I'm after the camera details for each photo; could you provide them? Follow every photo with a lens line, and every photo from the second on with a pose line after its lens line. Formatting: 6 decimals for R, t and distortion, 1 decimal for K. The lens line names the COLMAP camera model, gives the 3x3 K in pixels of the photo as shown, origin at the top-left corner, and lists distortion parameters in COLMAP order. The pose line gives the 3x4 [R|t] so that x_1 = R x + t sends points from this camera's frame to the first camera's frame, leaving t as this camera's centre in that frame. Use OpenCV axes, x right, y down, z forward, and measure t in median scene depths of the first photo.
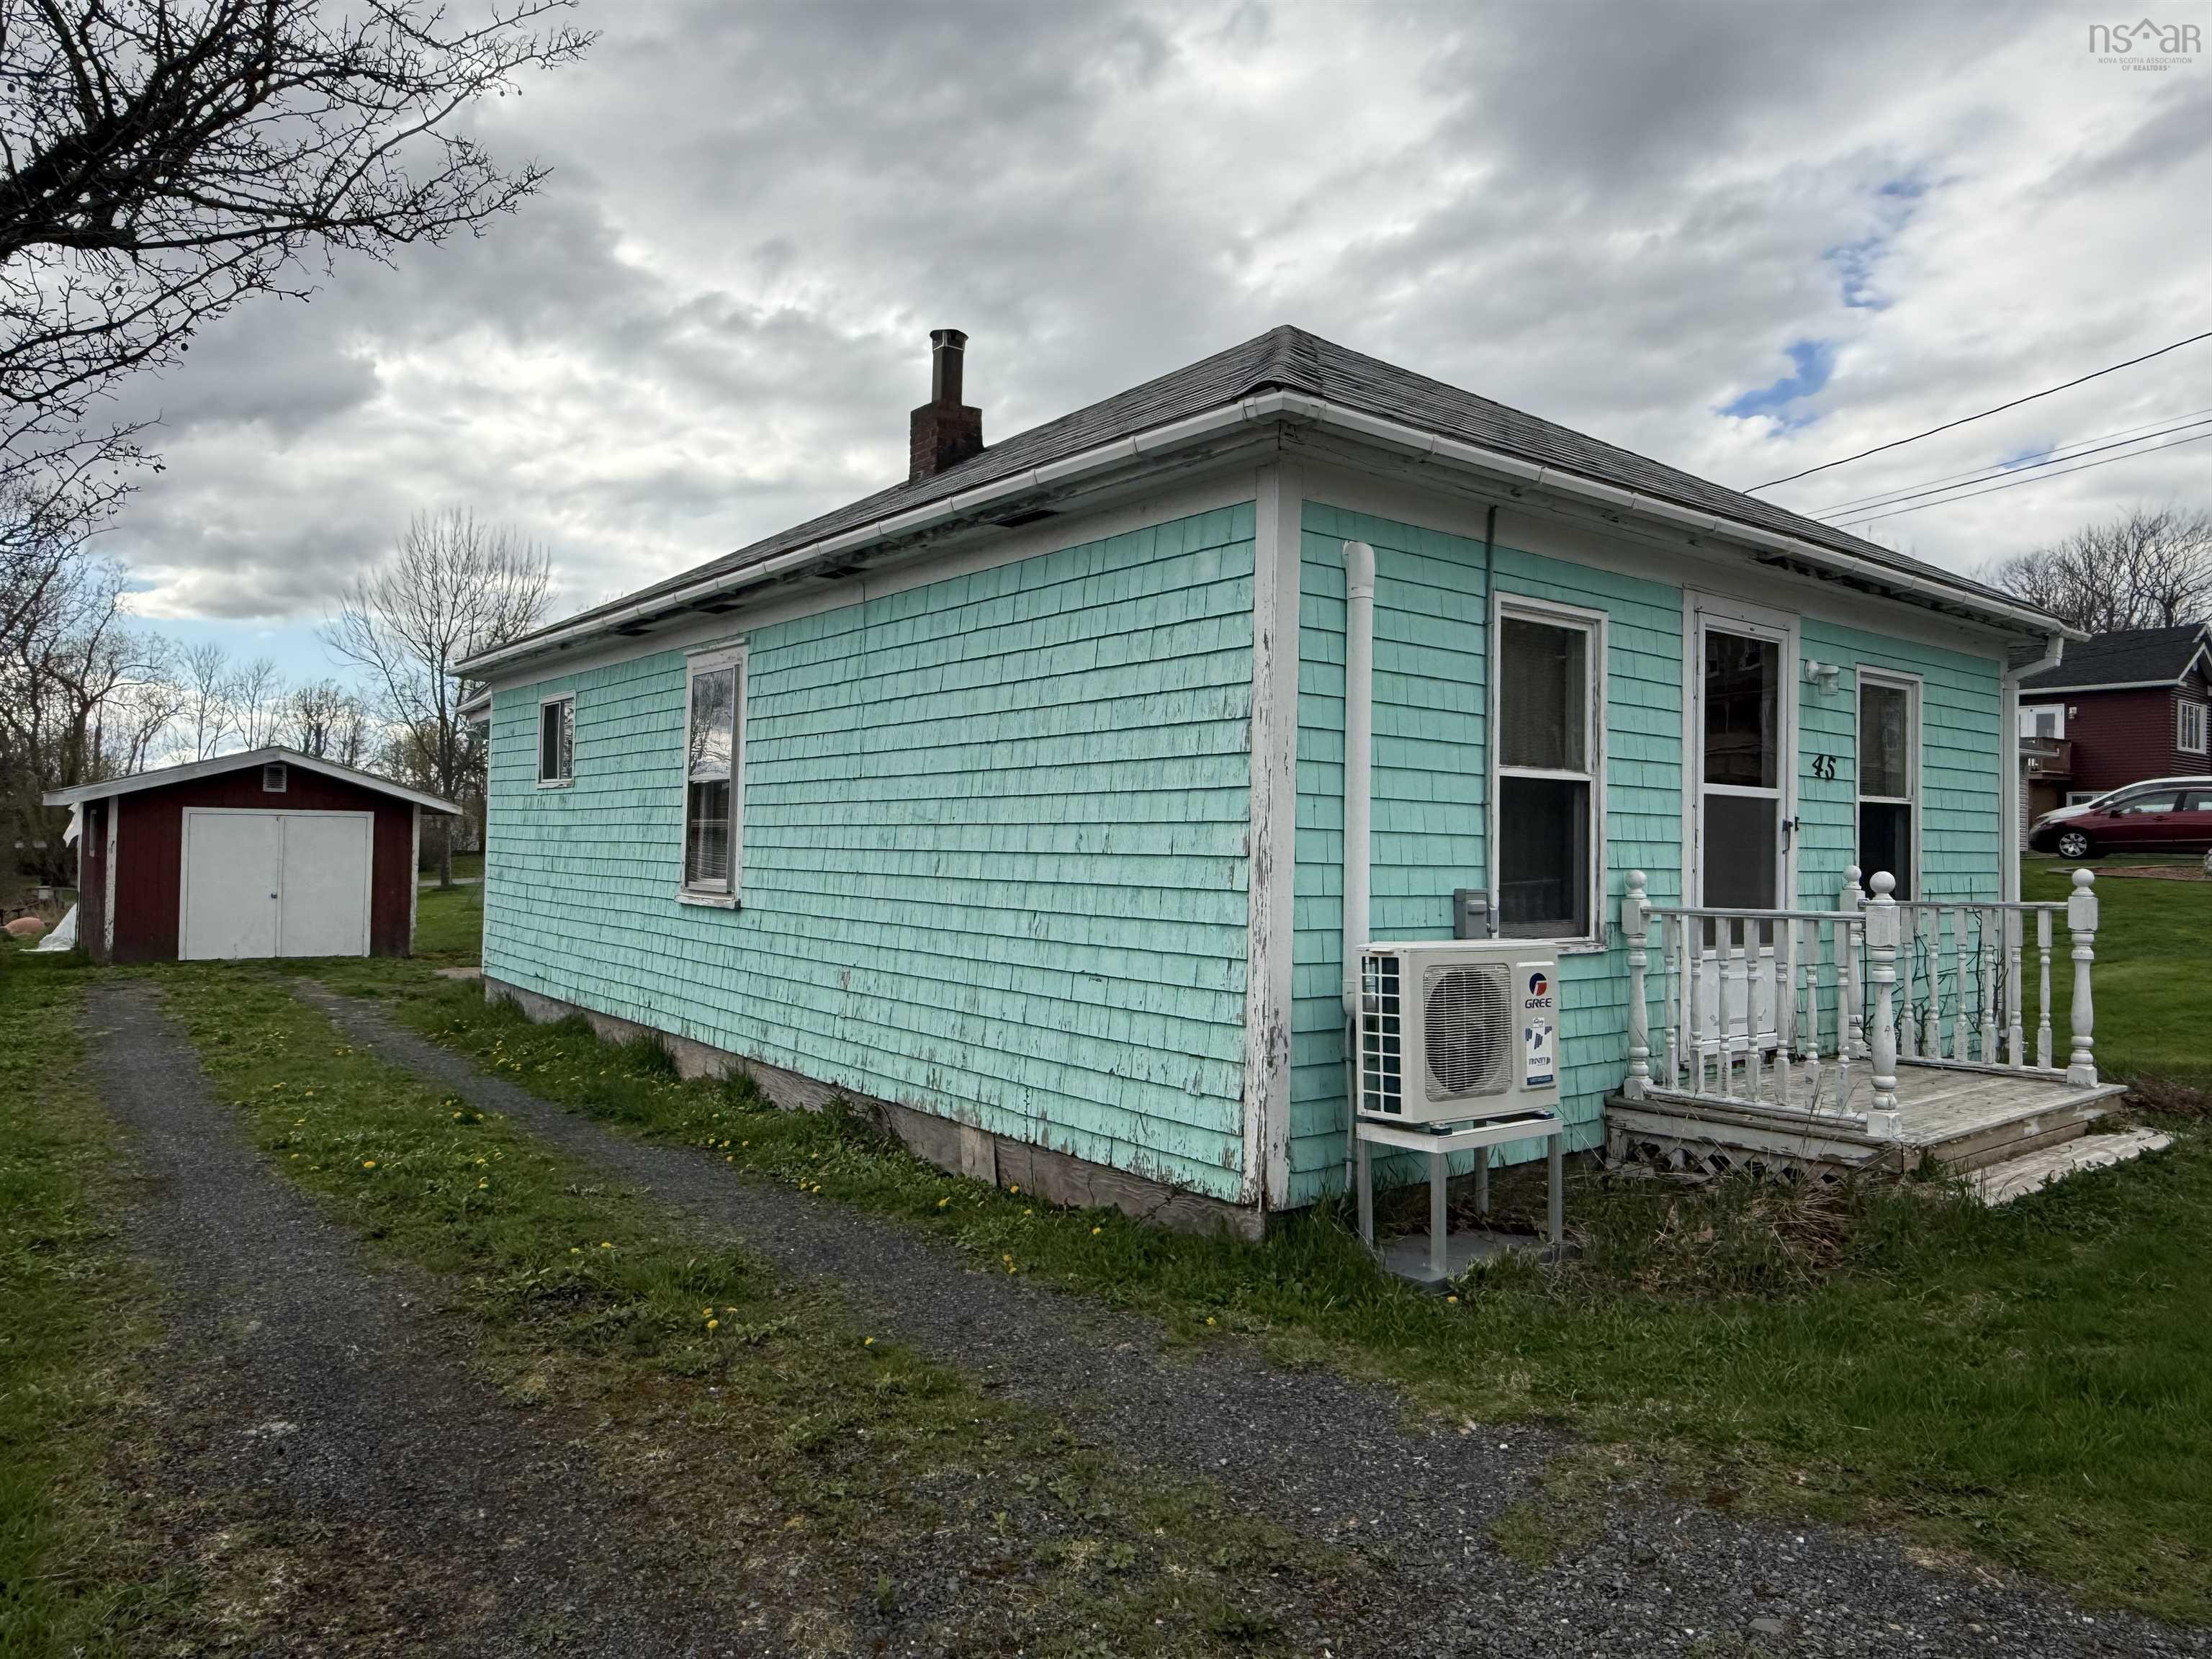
lens RADIAL K [[1477.6, 0, 1105.4], [0, 1477.6, 816.2], [0, 0, 1]] dist [0.003195, -0.001940]
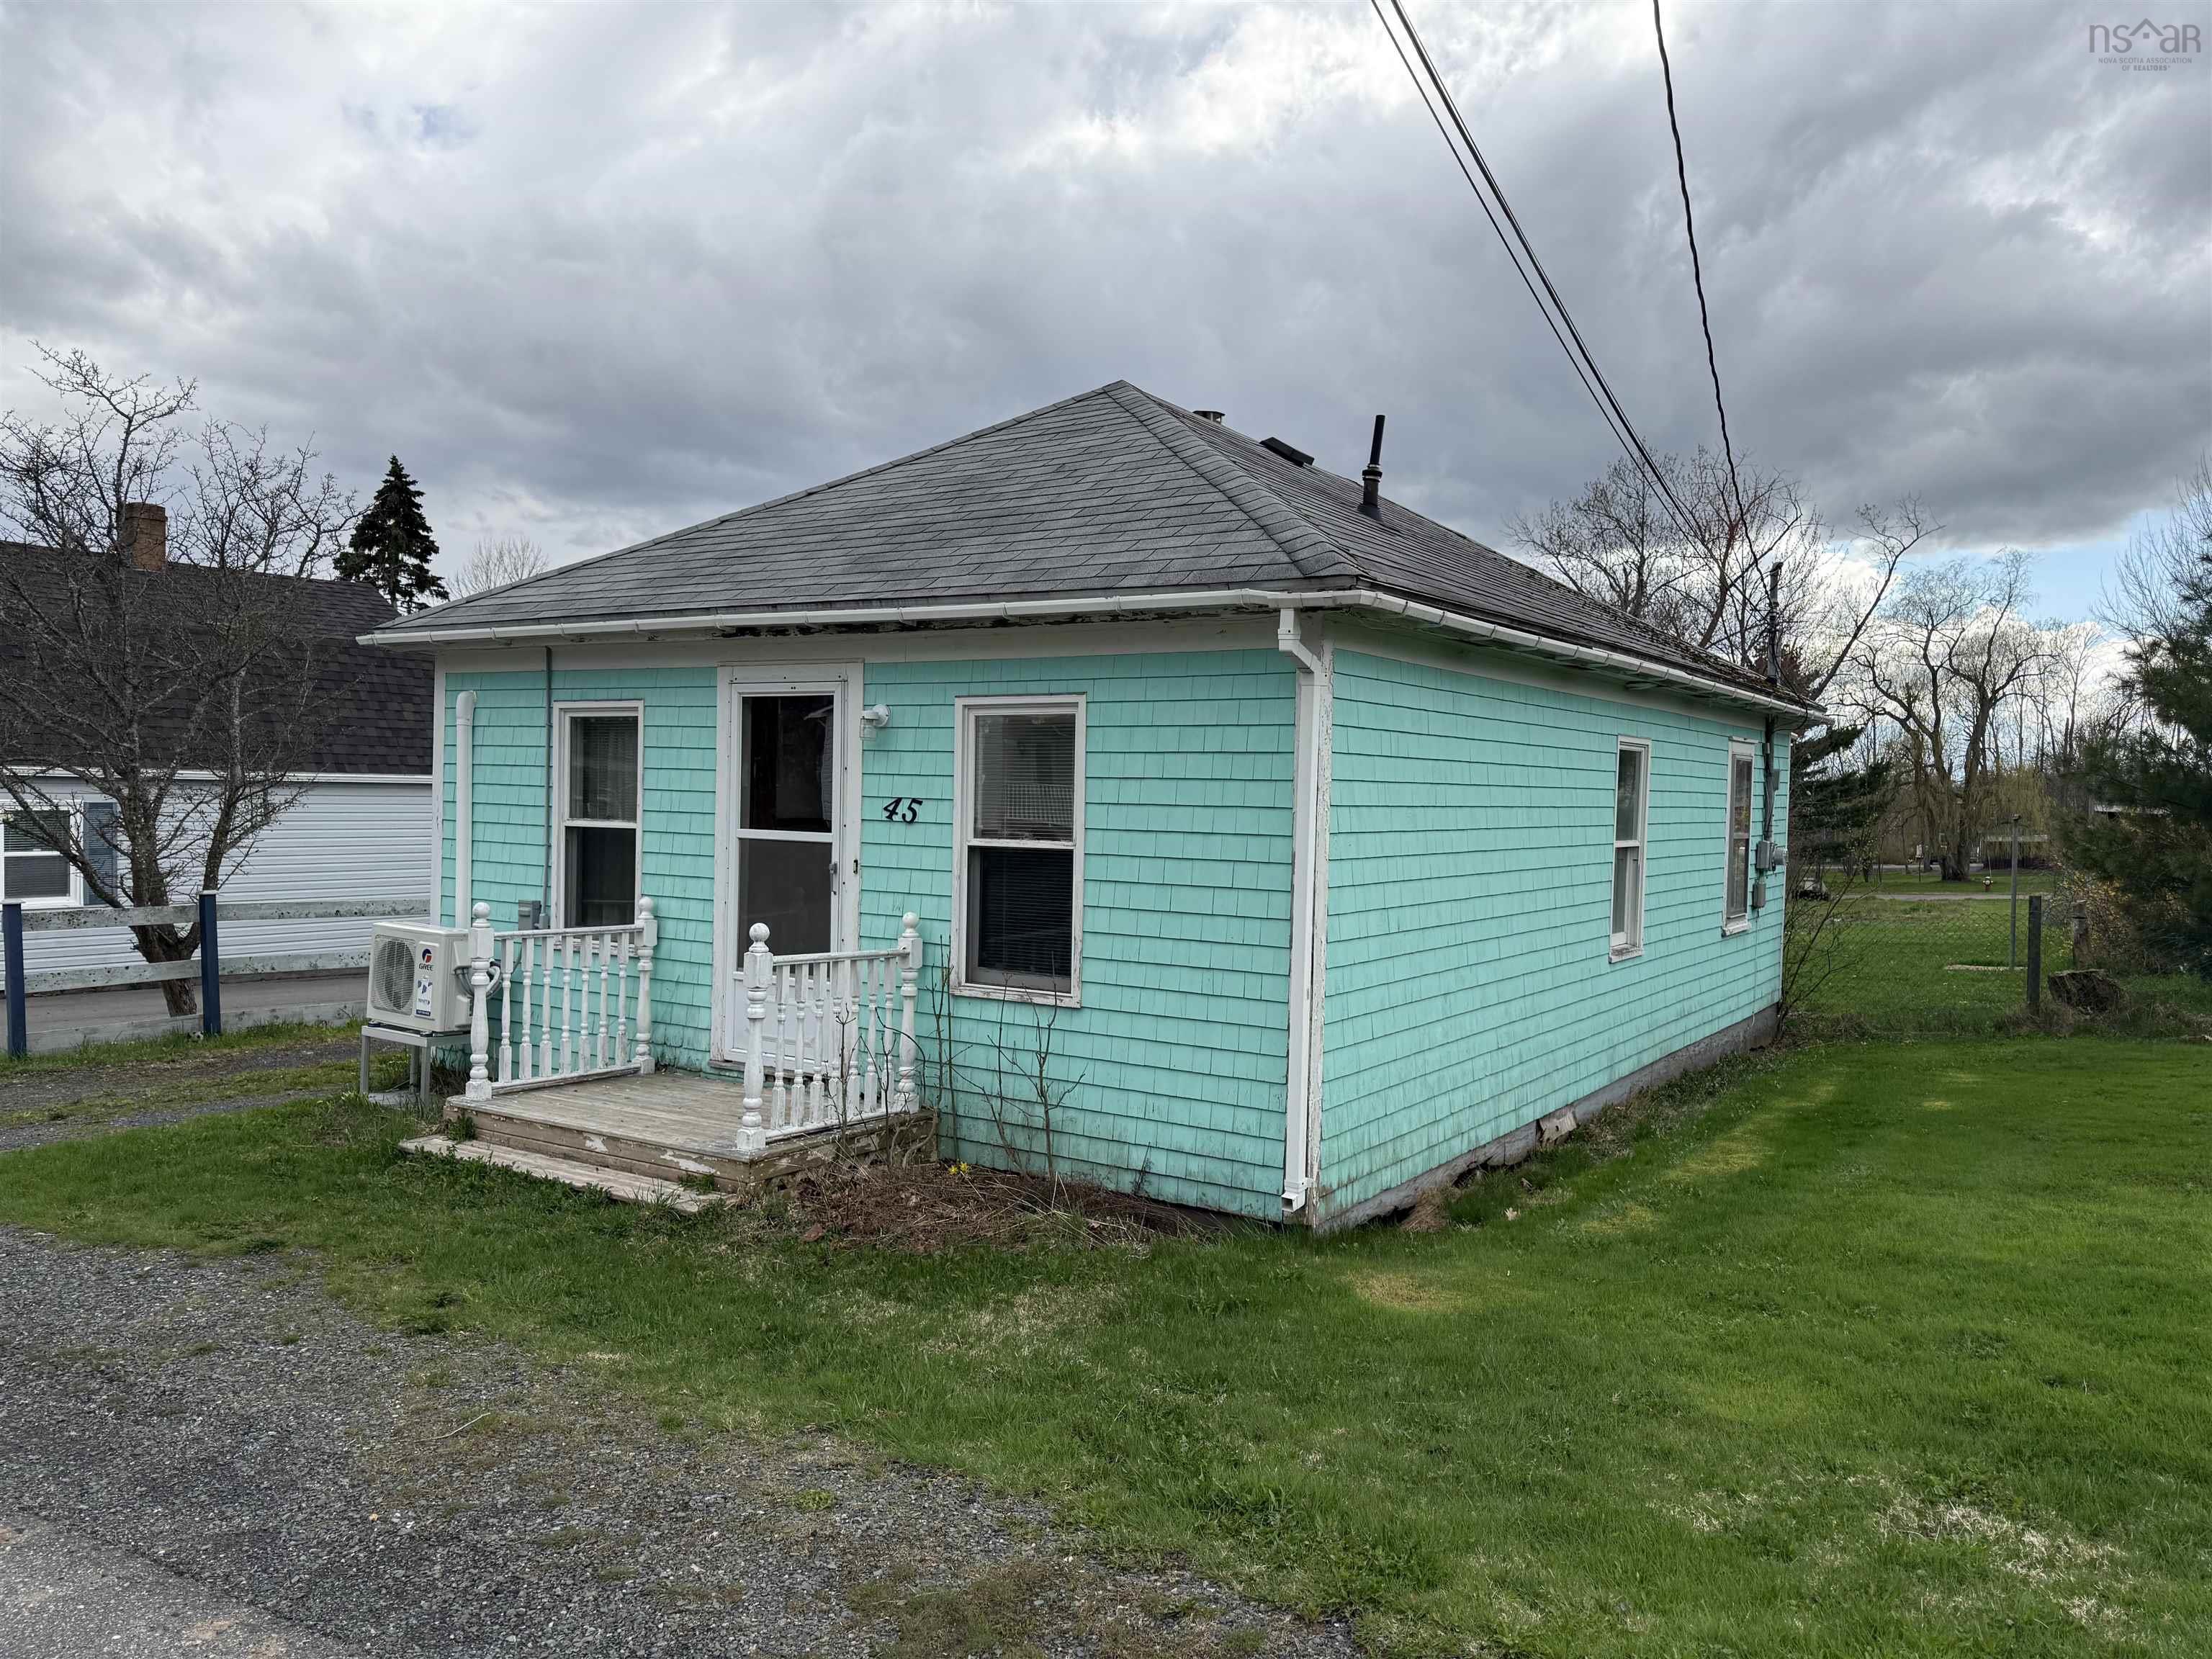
lens RADIAL K [[1560.5, 0, 1154.0], [0, 1560.5, 819.3], [0, 0, 1]] dist [0.048726, -0.044249]
pose [[0.337541, 0.006251, -0.941290, 1.683037], [0.002125, 0.999970, 0.007403, -0.037984], [0.941308, -0.004499, 0.337518, 0.889437]]
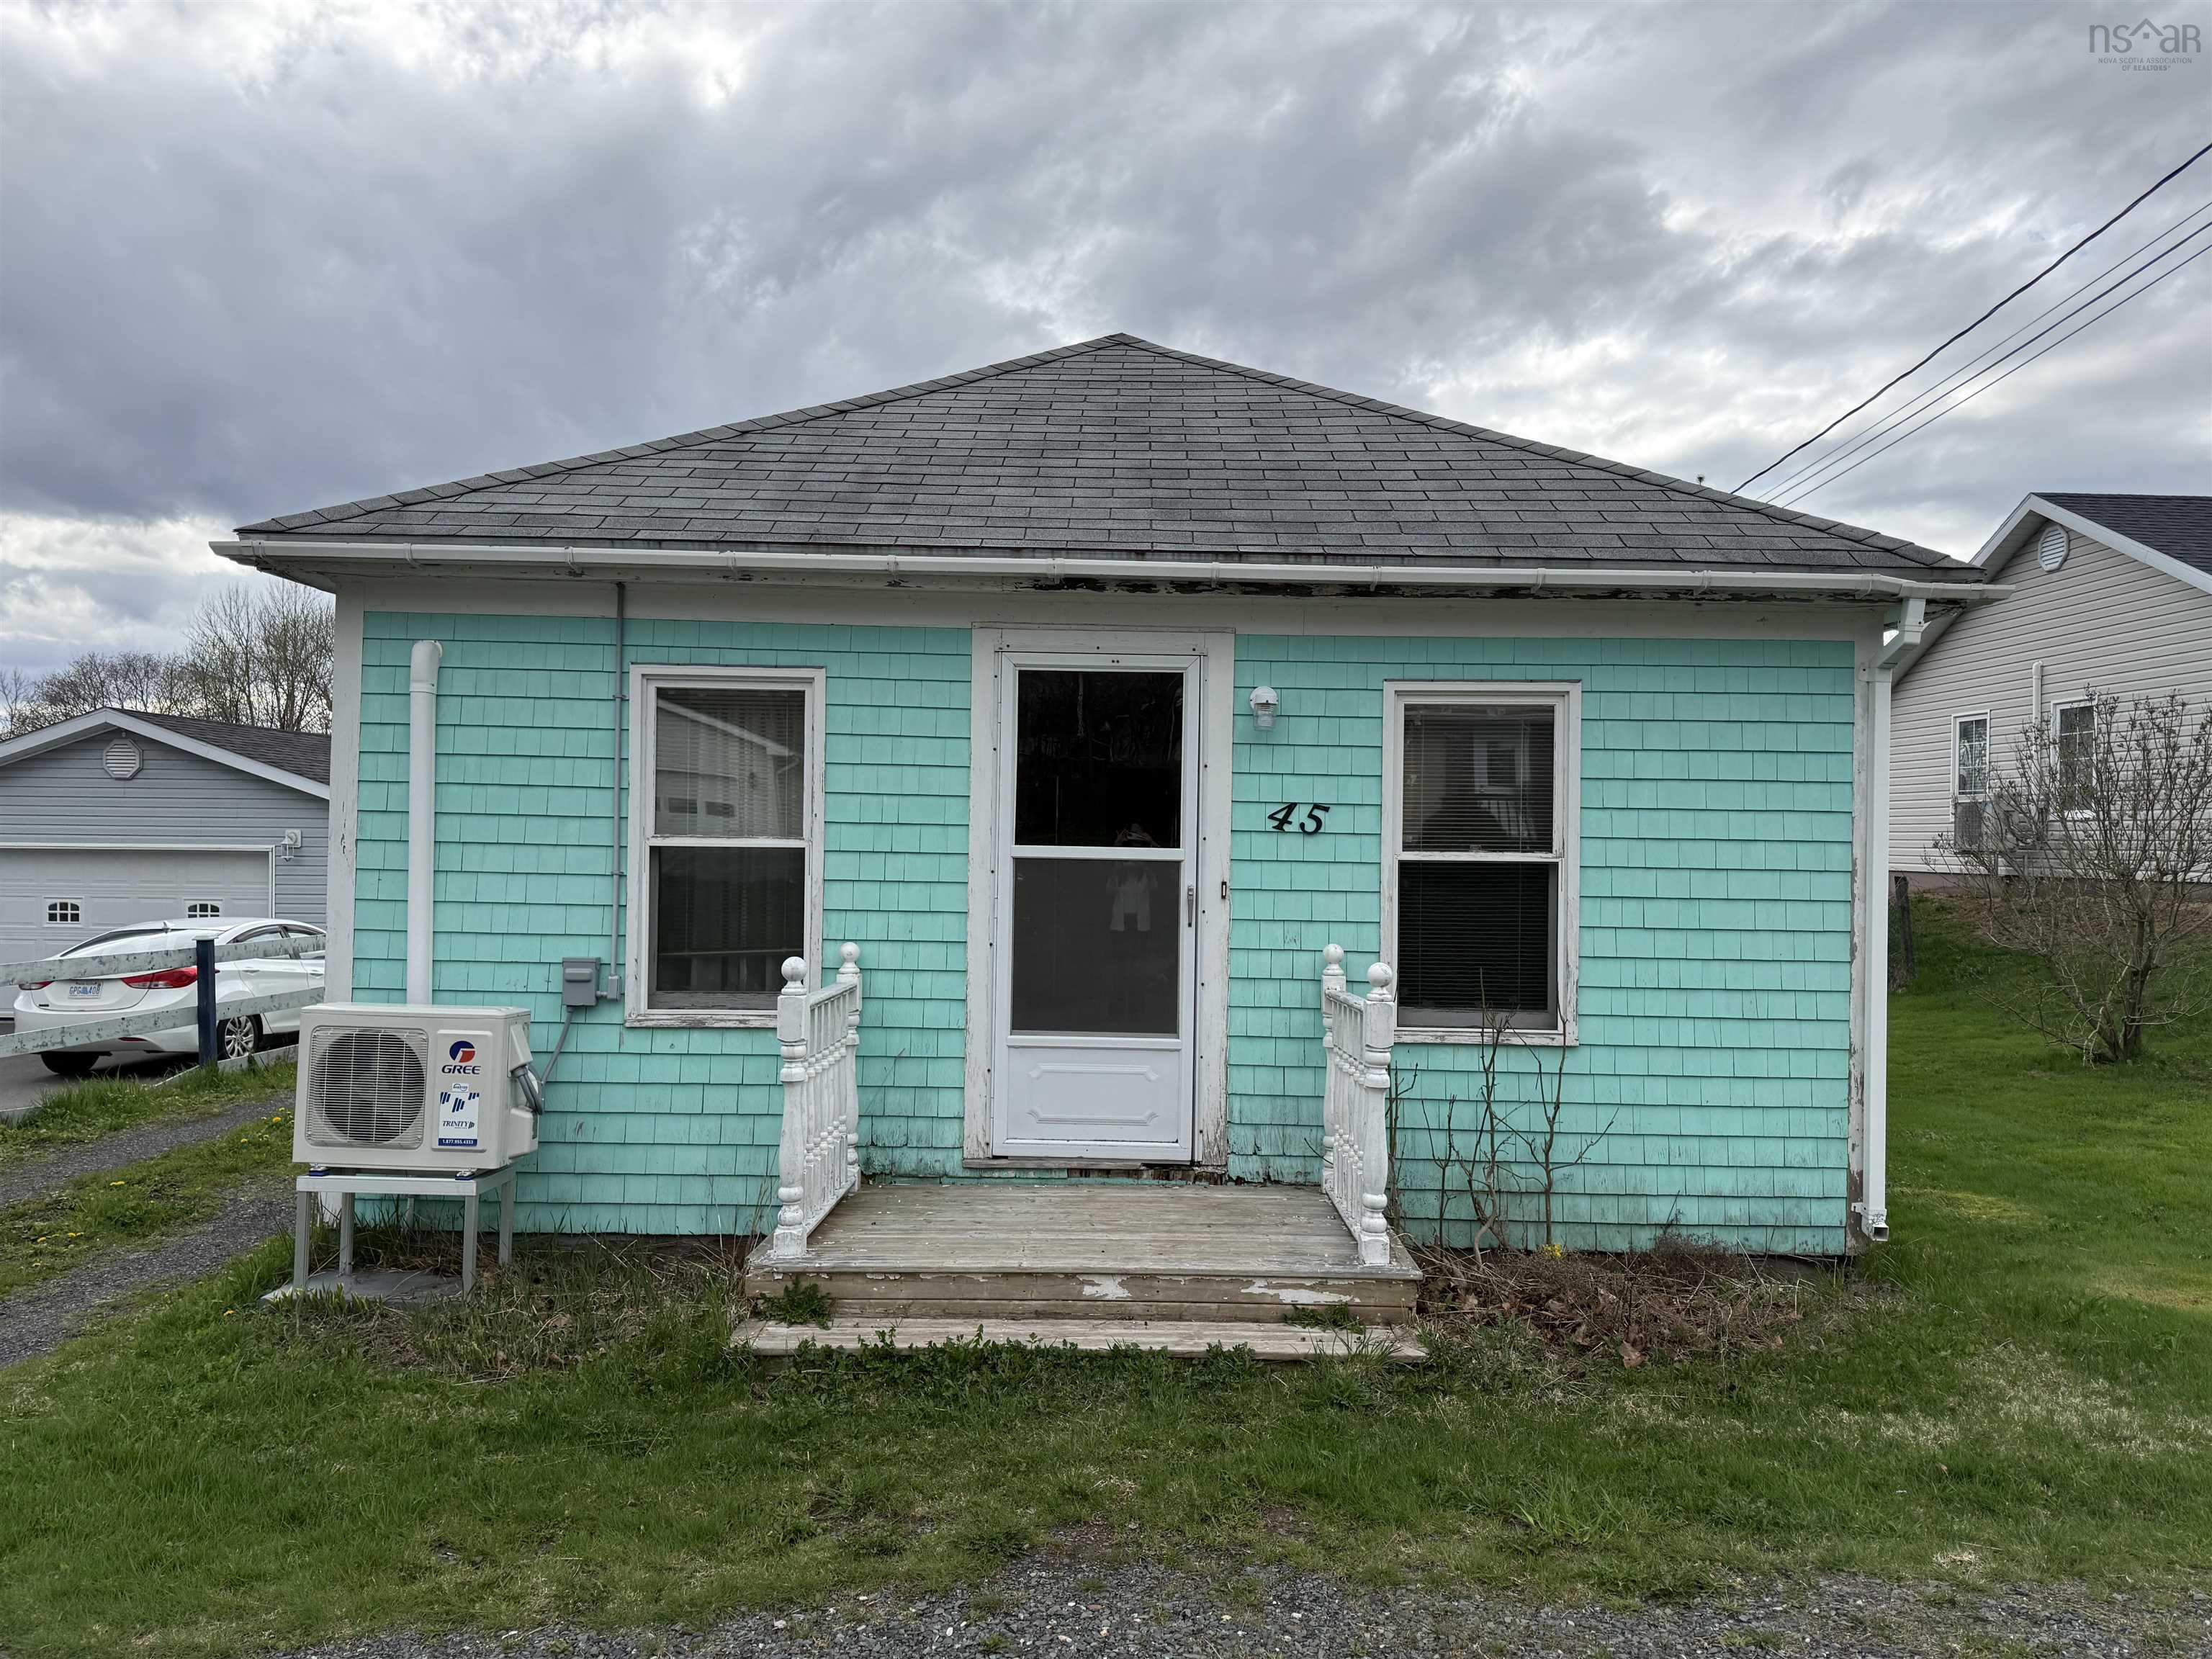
lens RADIAL K [[1560.5, 0, 1118.1], [0, 1560.5, 834.9], [0, 0, 1]] dist [0.048726, -0.044249]
pose [[0.783754, -0.004277, -0.621057, 1.027784], [0.008255, 0.999960, 0.003530, -0.031112], [0.621016, -0.007893, 0.783758, 0.311245]]
